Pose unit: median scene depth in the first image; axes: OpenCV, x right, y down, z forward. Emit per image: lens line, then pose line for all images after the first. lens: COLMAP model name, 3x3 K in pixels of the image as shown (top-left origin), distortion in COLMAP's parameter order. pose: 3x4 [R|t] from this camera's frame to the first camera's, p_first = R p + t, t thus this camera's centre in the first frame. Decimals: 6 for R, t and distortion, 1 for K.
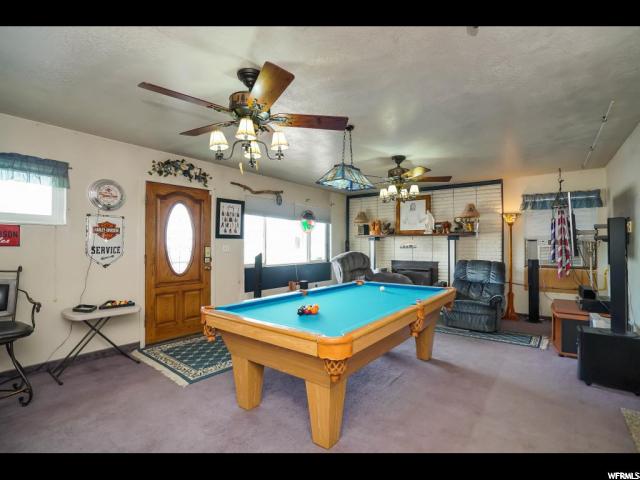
lens RADIAL K [[320.7, 0, 320.0], [0, 320.7, 240.0], [0, 0, 1]] dist [-0.002998, 0.000124]
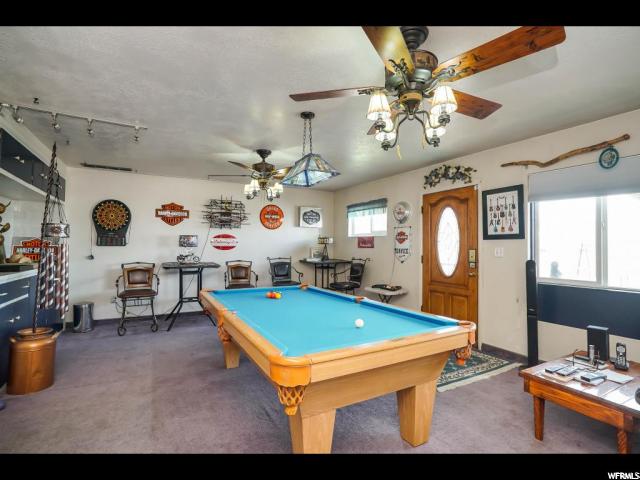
lens RADIAL K [[320.7, 0, 320.0], [0, 320.7, 240.0], [0, 0, 1]] dist [-0.002998, 0.000124]
pose [[-0.402867, -0.027643, -0.914841, 0.636723], [0.003113, 0.999497, -0.031572, 0.021301], [0.915253, -0.015568, -0.402578, 0.988829]]
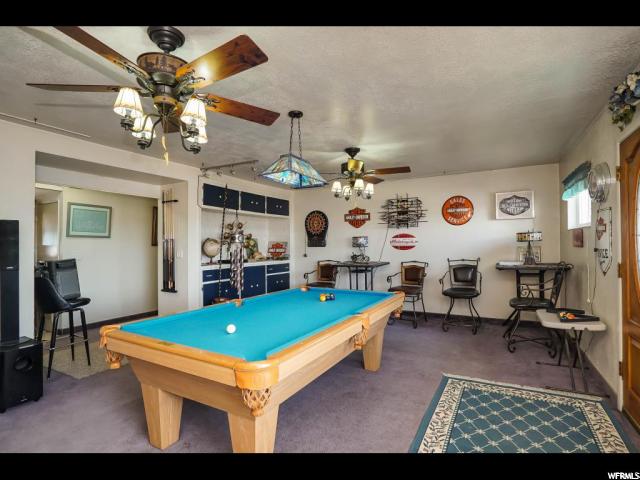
lens RADIAL K [[333.9, 0, 320.3], [0, 333.9, 224.8], [0, 0, 1]] dist [0.000706, 0.000291]
pose [[-0.989261, -0.008216, -0.145926, 0.109648], [0.002833, 0.997153, -0.075346, 0.018469], [0.146130, -0.074950, -0.986422, 1.356860]]
